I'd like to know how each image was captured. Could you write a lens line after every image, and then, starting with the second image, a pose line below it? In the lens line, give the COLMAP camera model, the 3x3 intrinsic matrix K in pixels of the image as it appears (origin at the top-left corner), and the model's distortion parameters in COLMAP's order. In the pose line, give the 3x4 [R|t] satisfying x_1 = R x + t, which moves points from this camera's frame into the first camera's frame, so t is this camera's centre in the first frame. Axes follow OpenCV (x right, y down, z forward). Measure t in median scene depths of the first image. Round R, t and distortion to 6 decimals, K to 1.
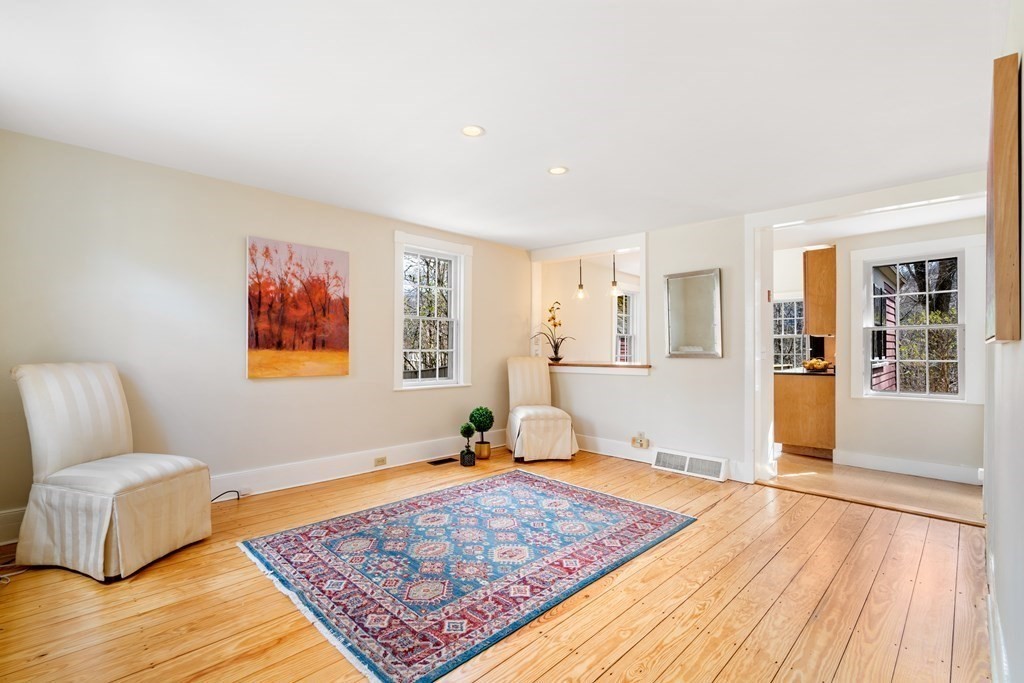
lens RADIAL K [[457.2, 0, 512.0], [0, 457.2, 341.5], [0, 0, 1]] dist [-0.005275, -0.000328]
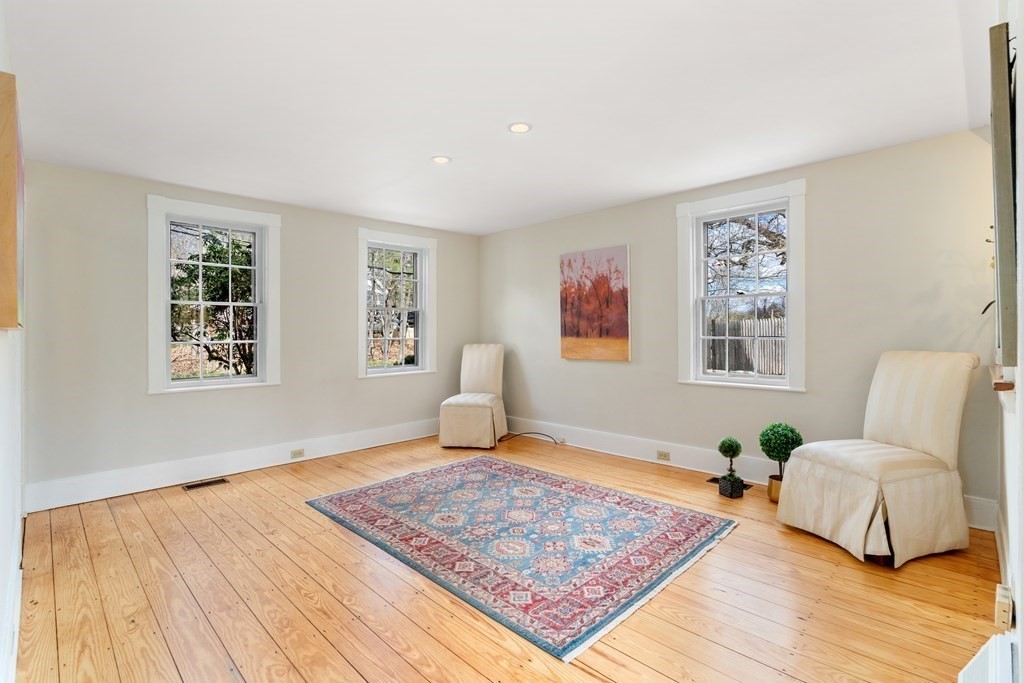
lens RADIAL K [[470.0, 0, 506.8], [0, 470.0, 330.6], [0, 0, 1]] dist [0.001227, 0.000489]
pose [[0.003178, -0.014740, -0.999886, 0.879010], [0.019244, 0.999707, -0.014677, 0.016352], [0.999810, -0.019195, 0.003461, 0.870779]]
